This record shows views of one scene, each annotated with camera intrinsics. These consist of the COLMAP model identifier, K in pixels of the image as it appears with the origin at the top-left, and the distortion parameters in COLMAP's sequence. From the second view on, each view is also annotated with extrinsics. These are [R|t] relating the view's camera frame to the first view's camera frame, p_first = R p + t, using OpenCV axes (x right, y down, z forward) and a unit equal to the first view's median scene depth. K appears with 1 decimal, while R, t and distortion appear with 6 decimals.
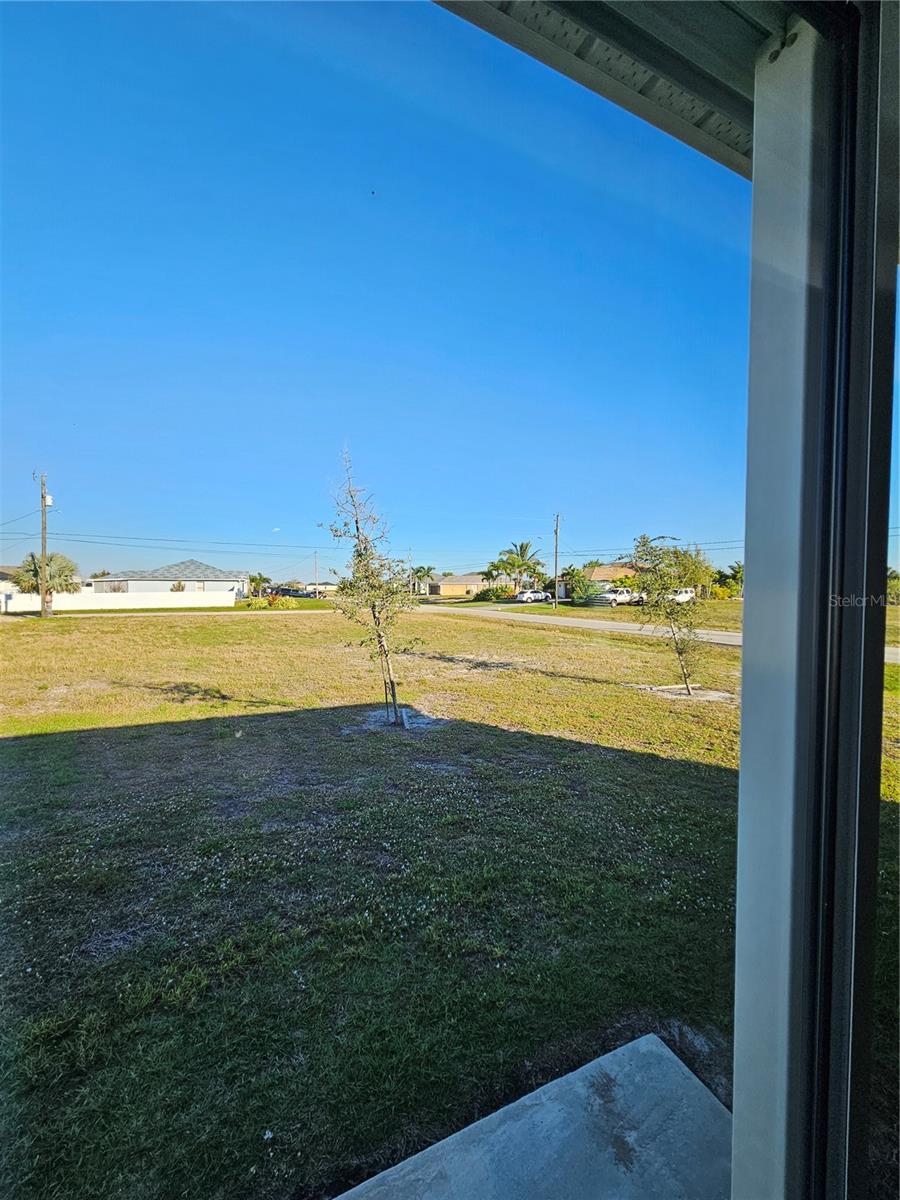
lens RADIAL K [[490.2, 0, 459.8], [0, 490.2, 603.8], [0, 0, 1]] dist [0.000453, 0.000183]
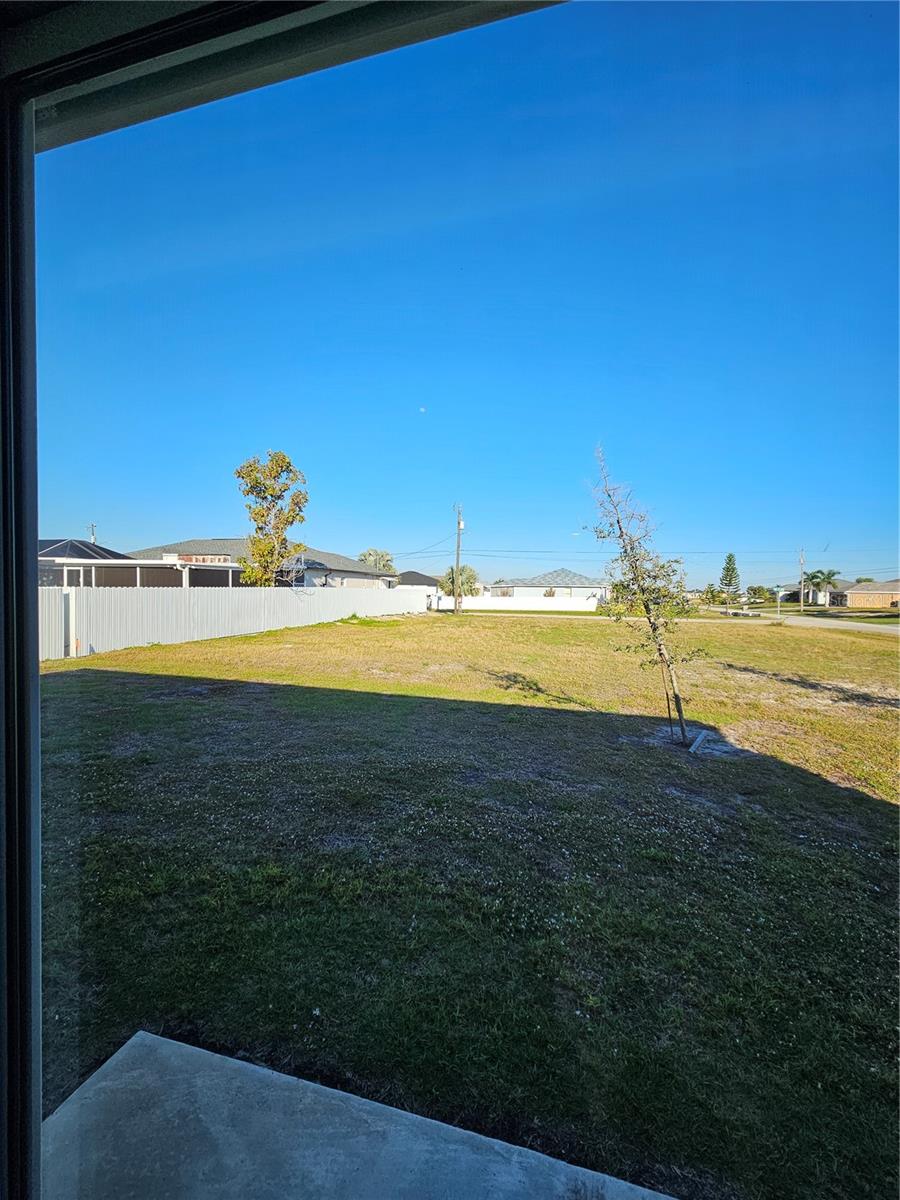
lens RADIAL K [[490.2, 0, 459.8], [0, 490.2, 603.8], [0, 0, 1]] dist [0.000453, 0.000183]
pose [[0.756947, 0.025573, -0.652976, 0.119986], [-0.034852, 0.999392, -0.001262, 0.004410], [0.652546, 0.023713, 0.757378, 0.046273]]
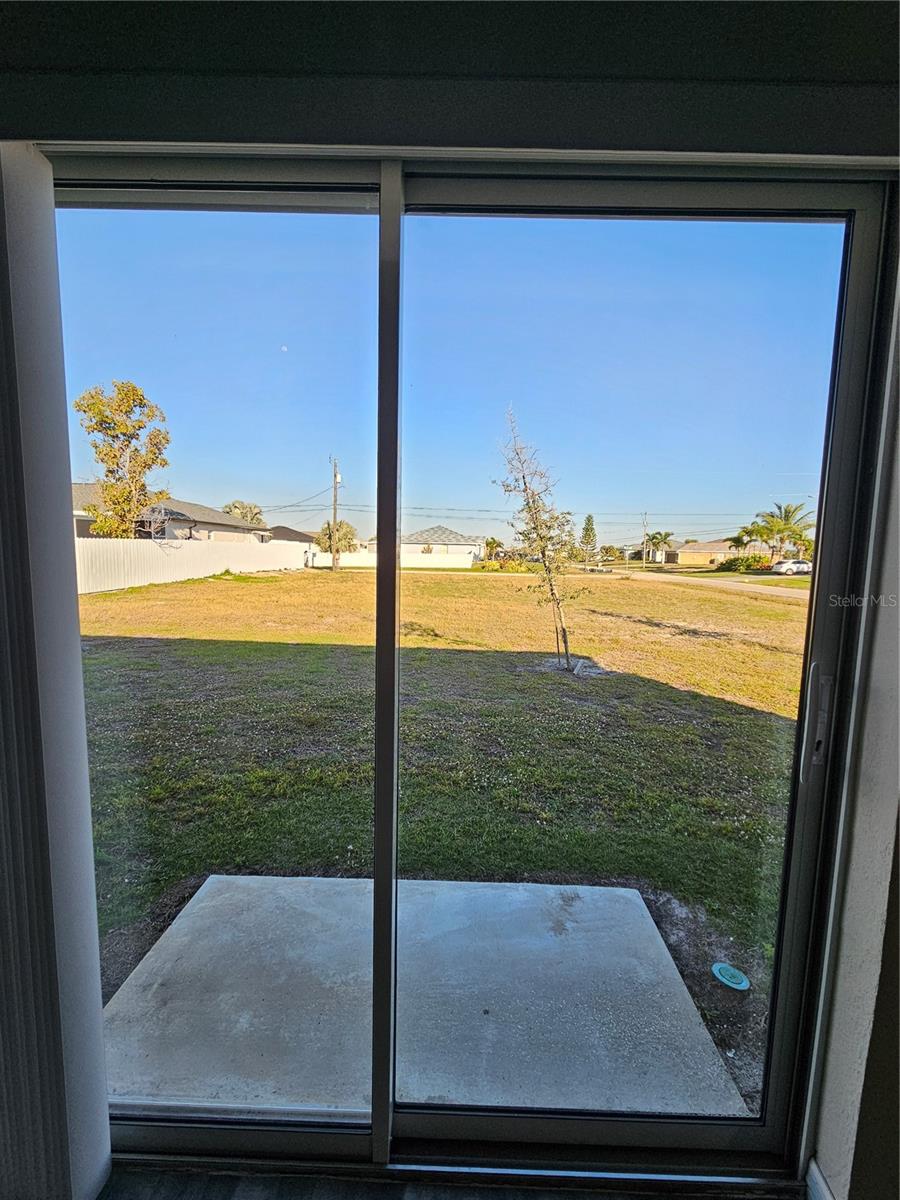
lens RADIAL K [[490.2, 0, 459.8], [0, 490.2, 603.8], [0, 0, 1]] dist [0.000453, 0.000183]
pose [[0.895624, 0.064032, -0.440180, 0.104917], [-0.033817, 0.996522, 0.076154, 0.025260], [0.443525, -0.053320, 0.894674, -0.043603]]
